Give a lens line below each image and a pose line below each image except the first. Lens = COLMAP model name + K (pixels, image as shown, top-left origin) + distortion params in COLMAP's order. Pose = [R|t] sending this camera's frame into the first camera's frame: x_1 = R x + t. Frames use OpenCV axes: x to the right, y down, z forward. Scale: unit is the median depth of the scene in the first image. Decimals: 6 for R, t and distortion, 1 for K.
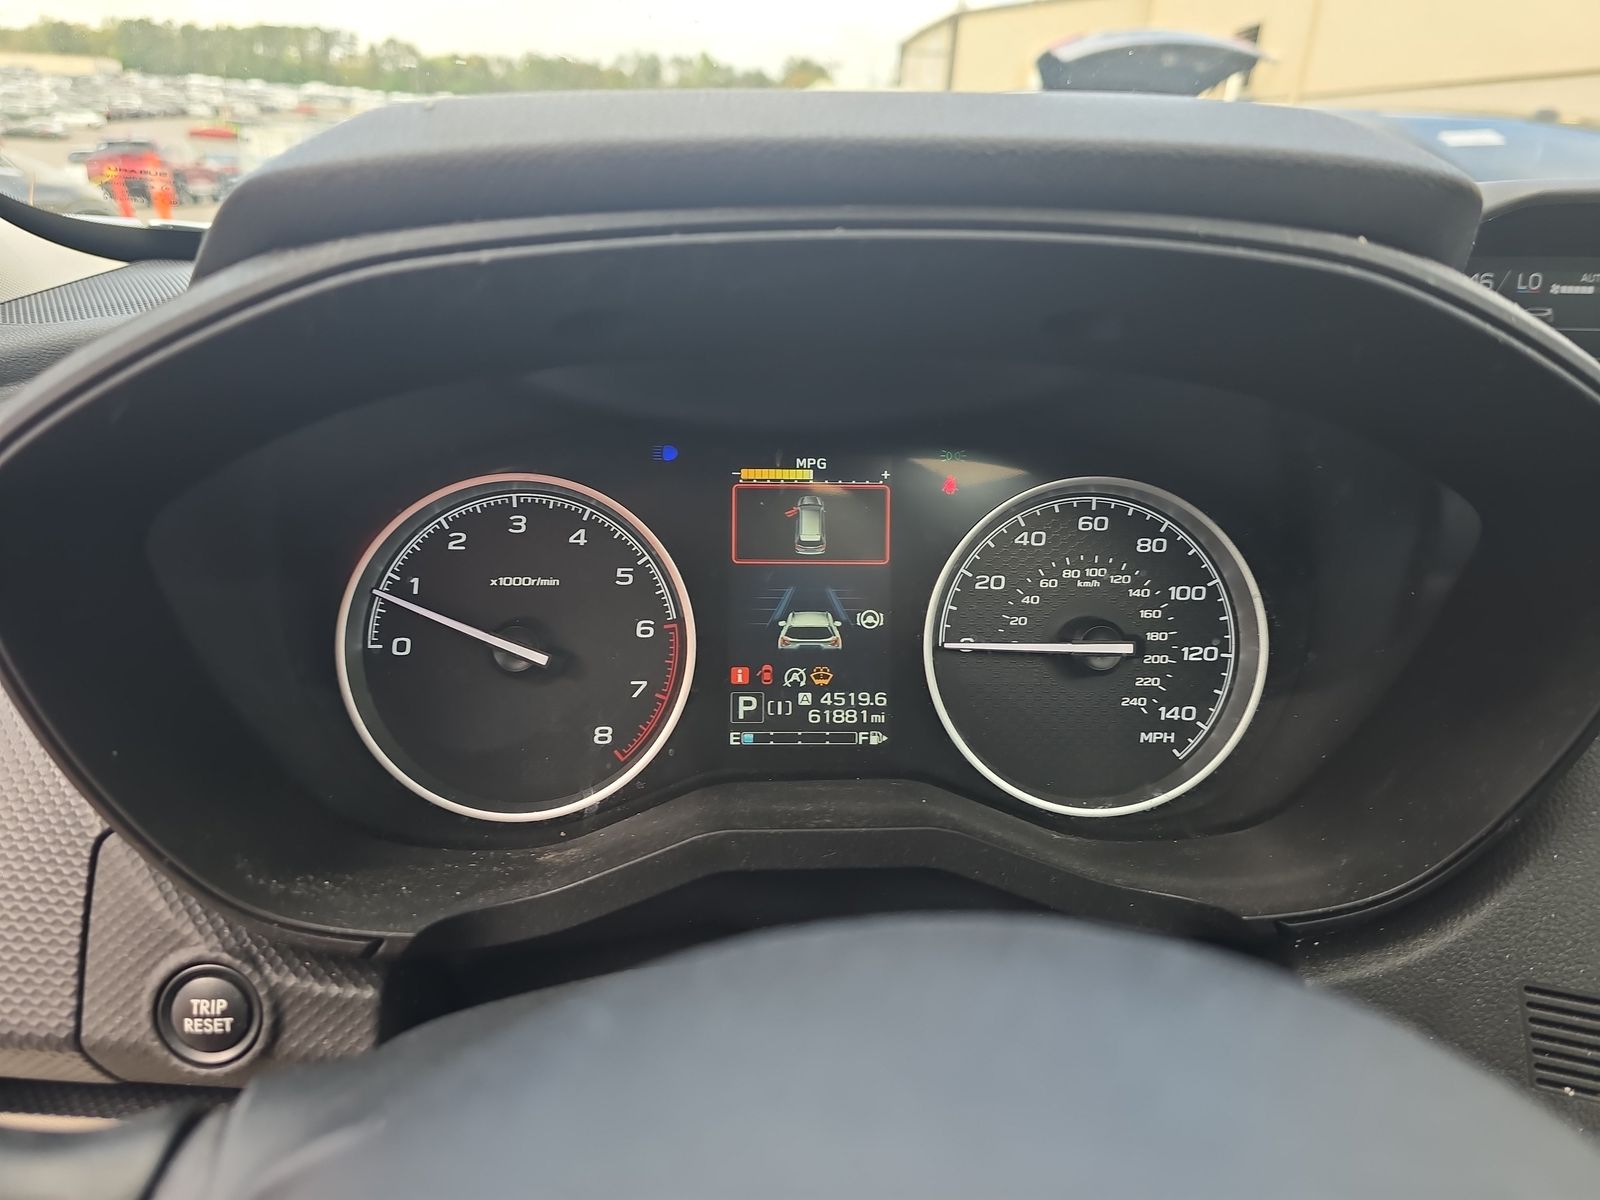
lens RADIAL K [[1073.3, 0, 808.6], [0, 1073.3, 610.1], [0, 0, 1]] dist [0.036311, -0.001973]
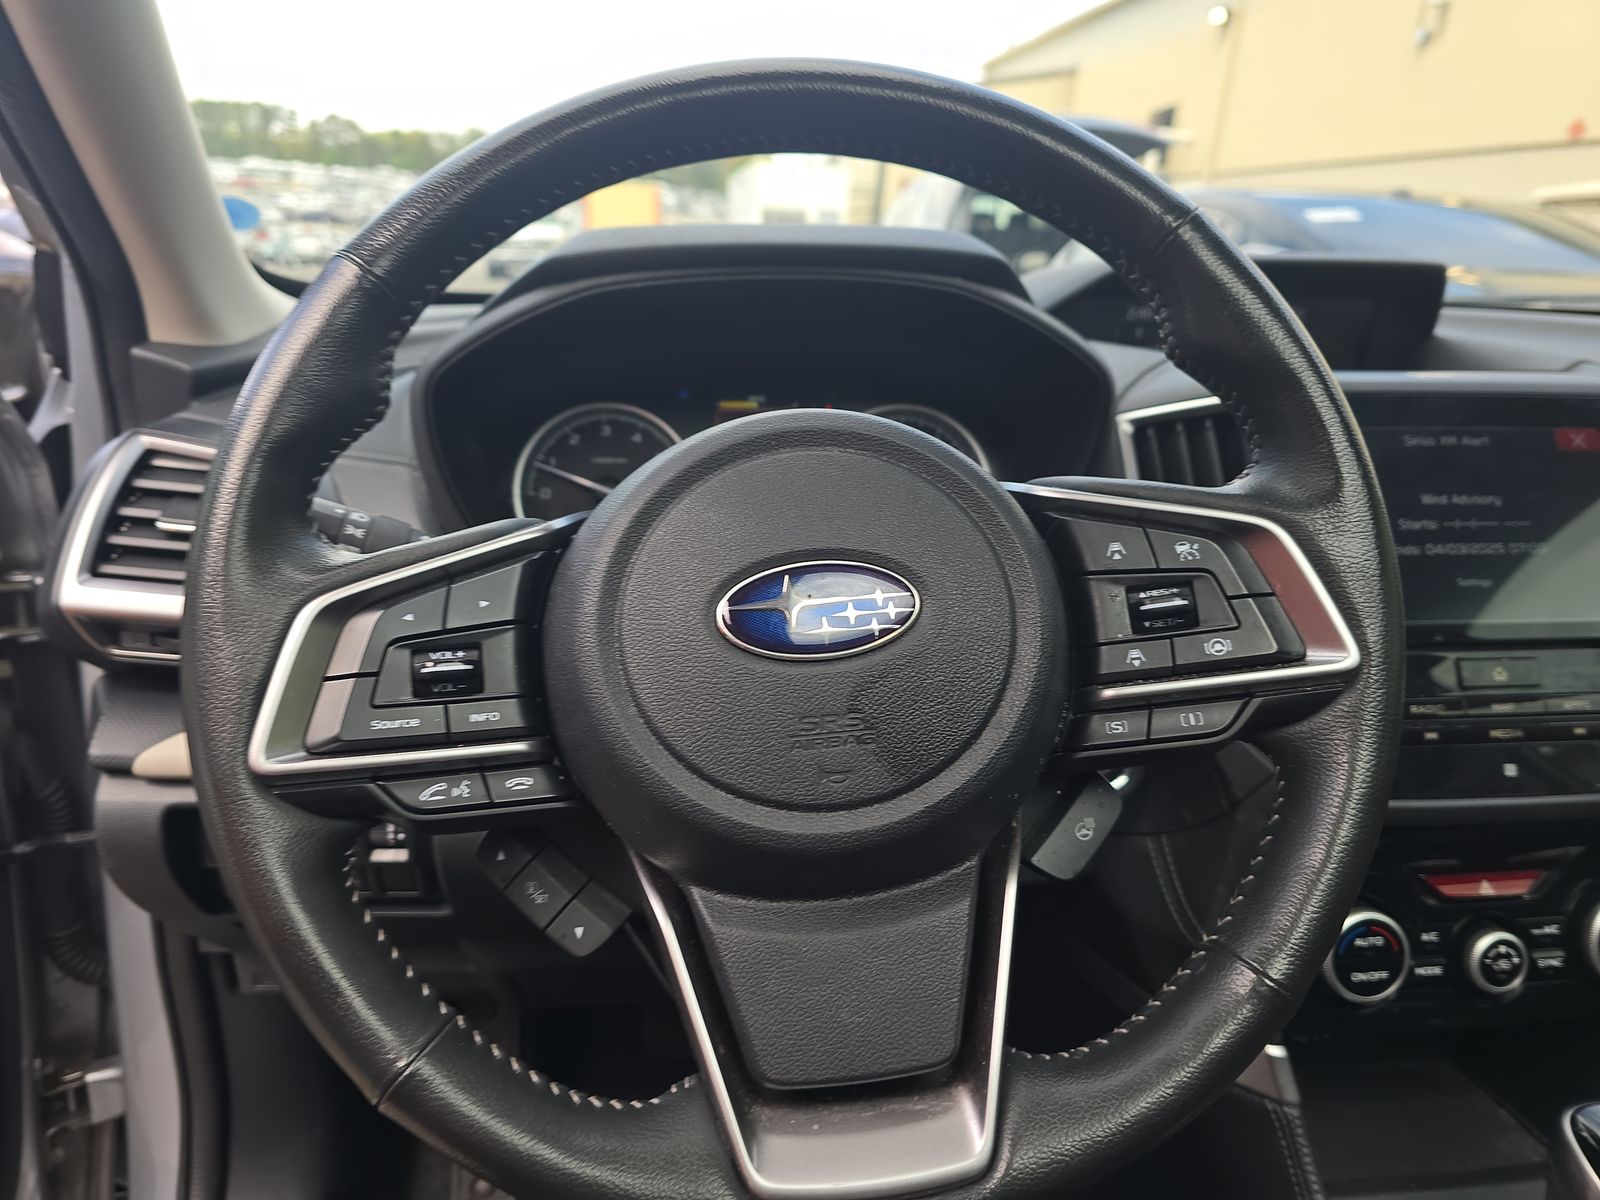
lens RADIAL K [[1090.3, 0, 800.0], [0, 1090.3, 600.0], [0, 0, 1]] dist [0.055786, 0.000507]
pose [[0.999134, -0.015881, 0.038463, -0.001716], [0.018593, 0.997289, -0.071199, 0.358692], [-0.037228, 0.071853, 0.996720, -0.920130]]
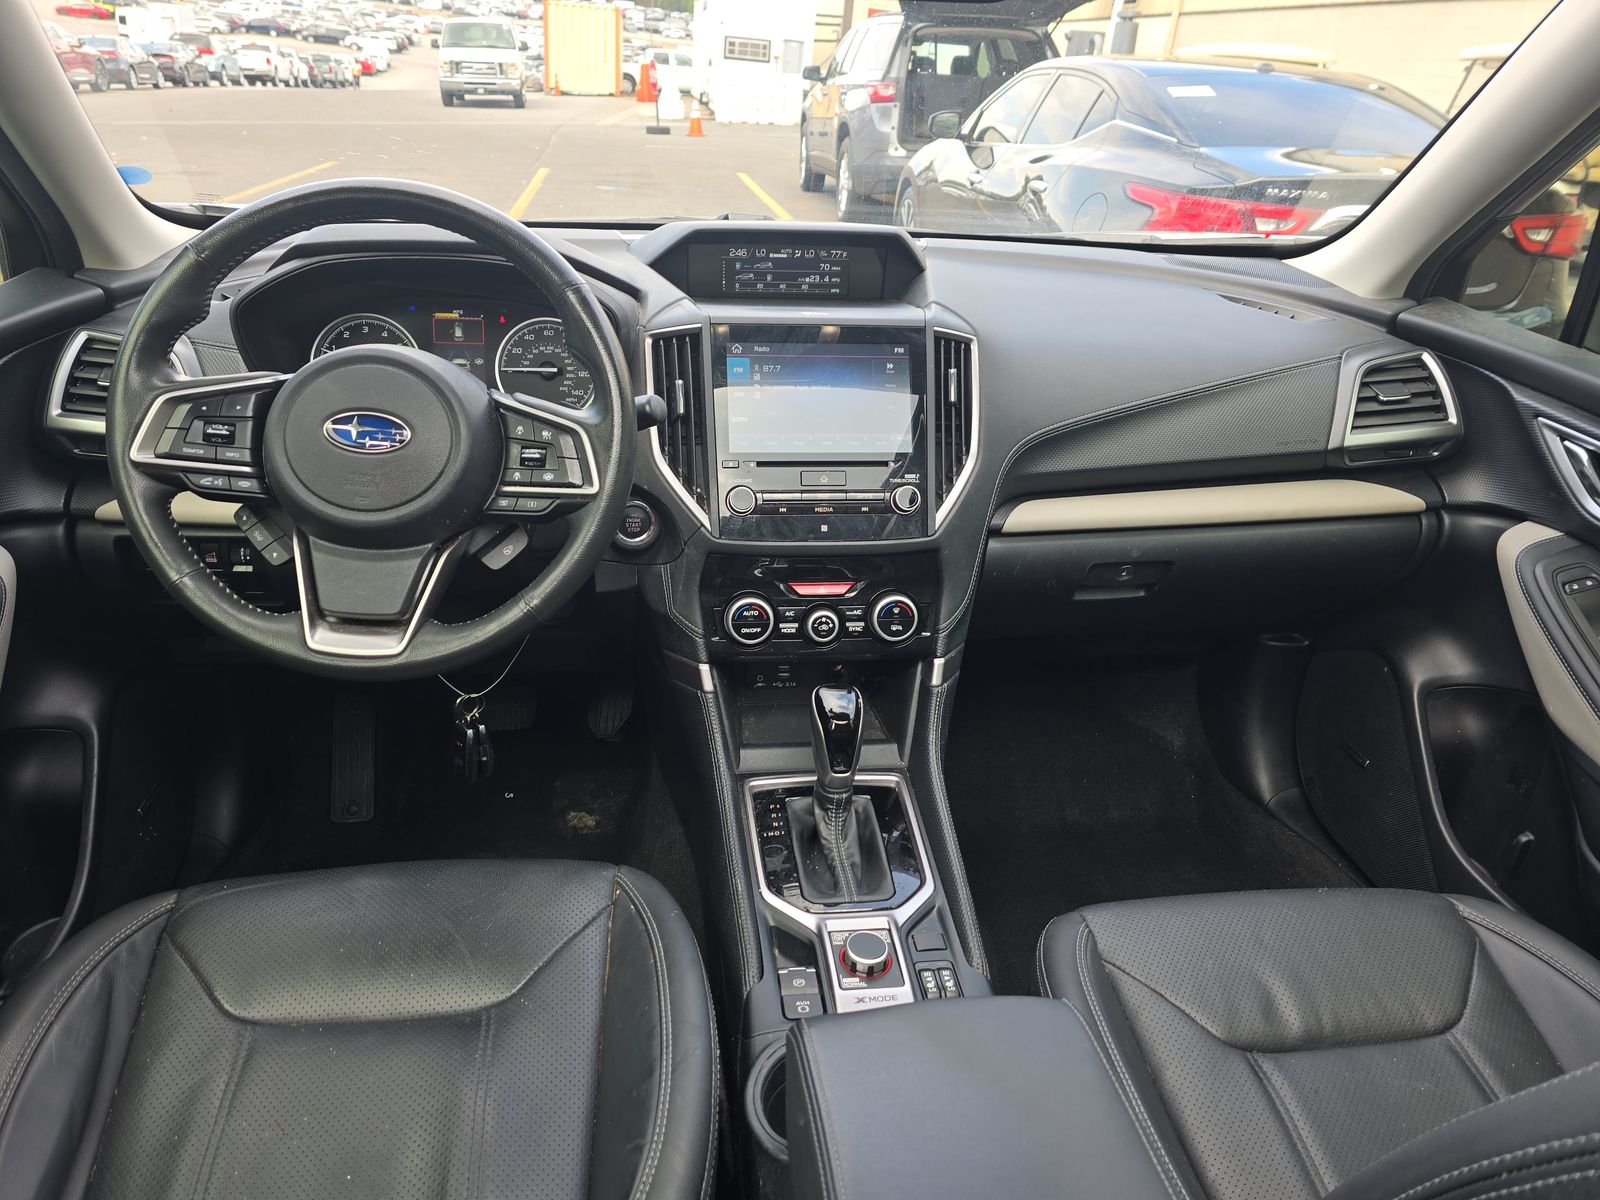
lens RADIAL K [[1073.3, 0, 808.6], [0, 1073.3, 610.1], [0, 0, 1]] dist [0.036311, -0.001973]
pose [[0.997416, -0.009364, 0.071235, 0.802248], [0.003420, 0.996535, 0.083102, 0.484171], [-0.071767, -0.082644, 0.993992, -2.349892]]
